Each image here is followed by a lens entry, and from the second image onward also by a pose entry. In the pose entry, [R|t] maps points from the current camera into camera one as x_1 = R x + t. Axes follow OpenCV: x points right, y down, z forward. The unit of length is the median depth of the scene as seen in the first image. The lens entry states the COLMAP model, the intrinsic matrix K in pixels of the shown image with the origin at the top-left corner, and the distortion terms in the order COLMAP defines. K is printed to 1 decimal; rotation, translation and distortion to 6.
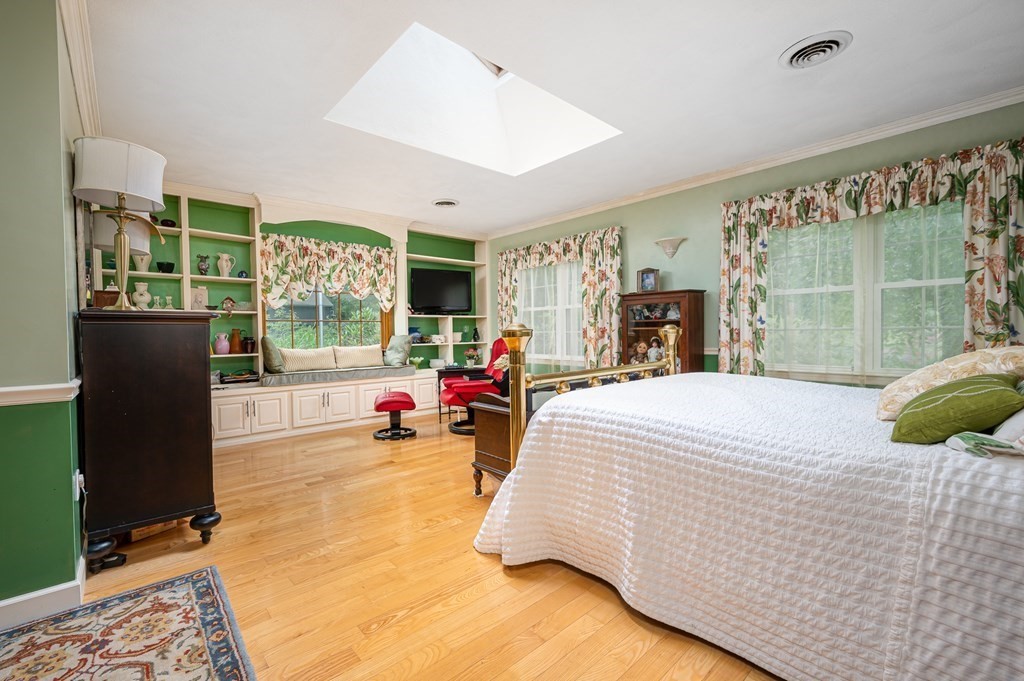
lens RADIAL K [[432.4, 0, 498.0], [0, 432.4, 336.3], [0, 0, 1]] dist [-0.002527, -0.000237]
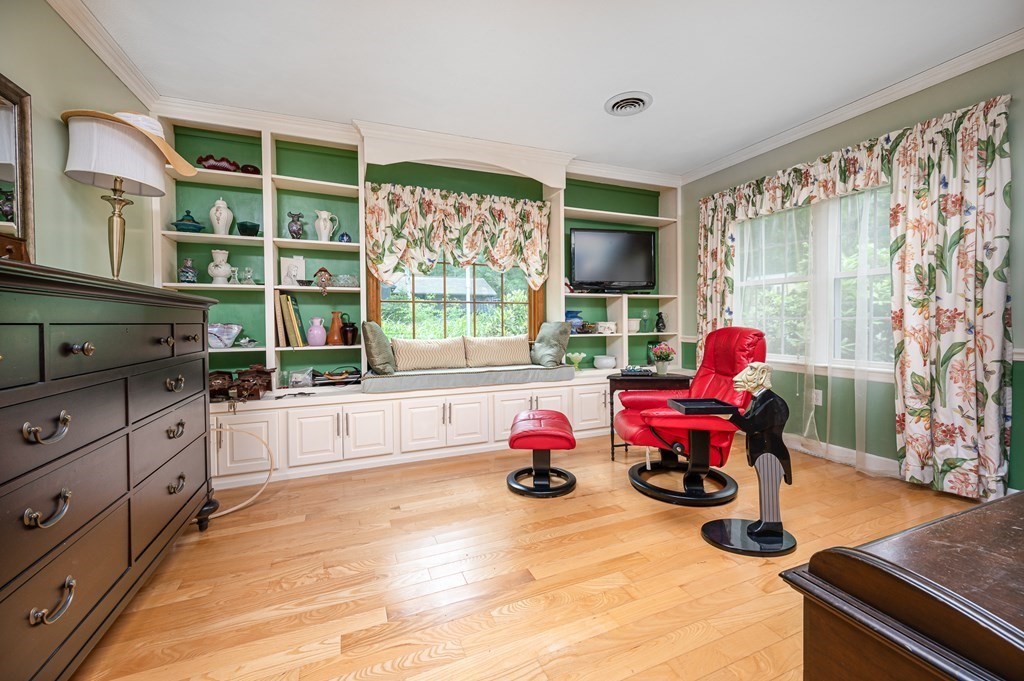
lens RADIAL K [[432.4, 0, 498.0], [0, 432.4, 336.3], [0, 0, 1]] dist [-0.002527, -0.000237]
pose [[0.936391, 0.018758, -0.350458, -0.068300], [-0.008469, 0.999488, 0.030867, 0.000021], [0.350857, -0.025936, 0.936070, 0.329594]]
